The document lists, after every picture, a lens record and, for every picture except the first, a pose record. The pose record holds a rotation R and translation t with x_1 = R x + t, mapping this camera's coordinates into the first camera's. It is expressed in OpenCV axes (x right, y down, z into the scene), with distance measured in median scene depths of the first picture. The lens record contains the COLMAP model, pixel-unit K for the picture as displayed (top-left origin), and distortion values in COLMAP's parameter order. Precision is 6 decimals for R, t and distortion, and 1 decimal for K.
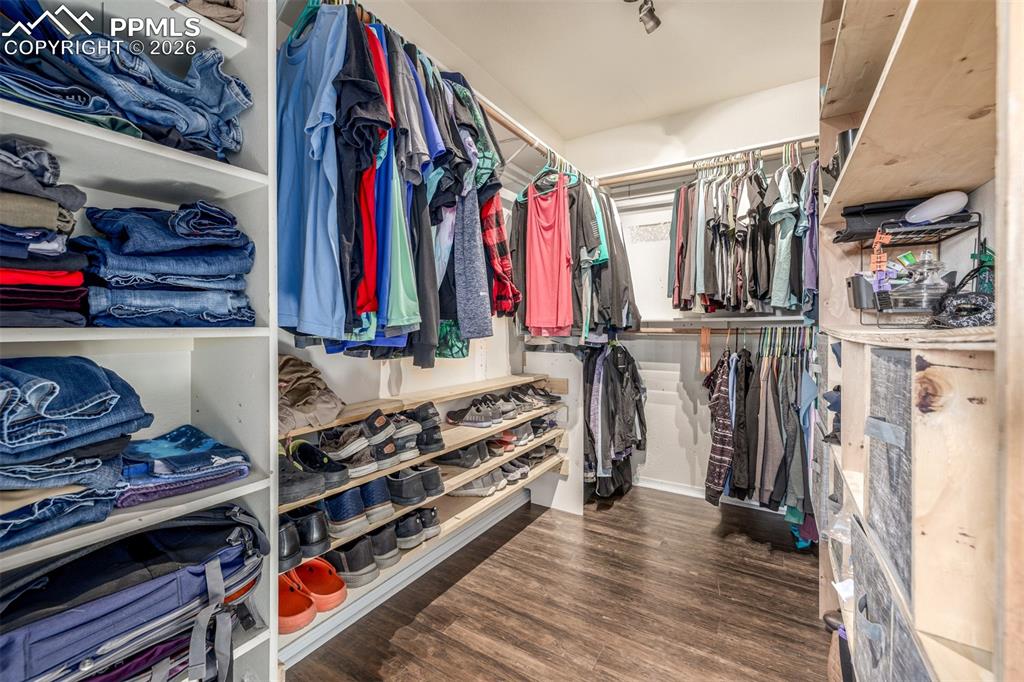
lens RADIAL K [[430.0, 0, 506.4], [0, 430.0, 331.7], [0, 0, 1]] dist [-0.001280, 0.000670]
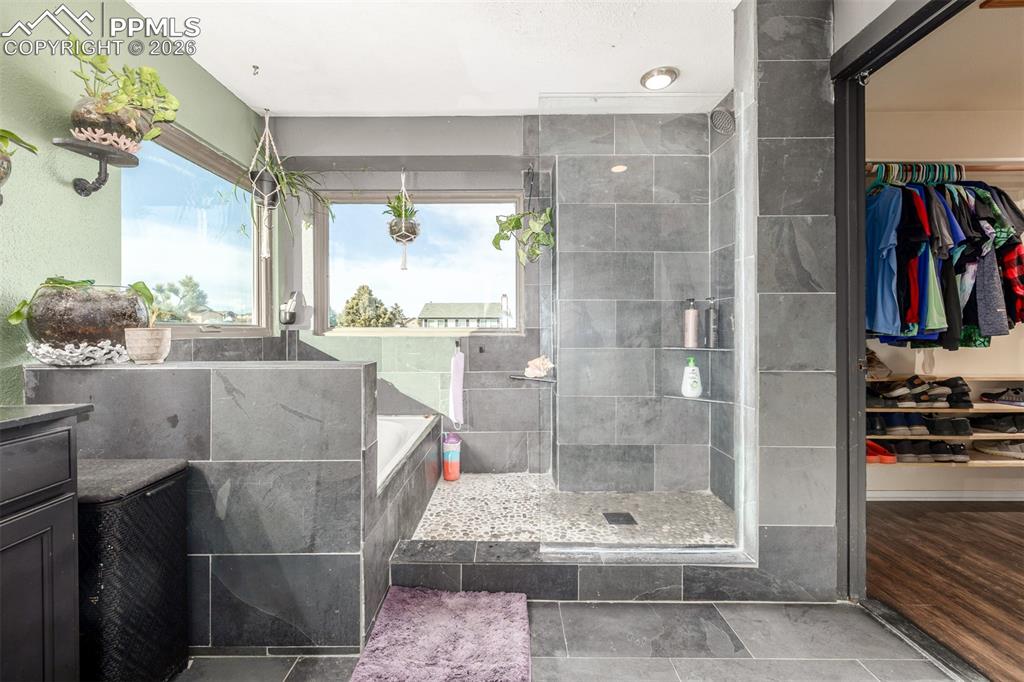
lens RADIAL K [[430.0, 0, 492.6], [0, 430.0, 330.5], [0, 0, 1]] dist [-0.001280, 0.000670]
pose [[0.512654, -0.001895, -0.858593, 0.377857], [-0.002898, 0.999988, -0.003937, 0.006702], [0.858590, 0.004507, 0.512643, -1.620997]]
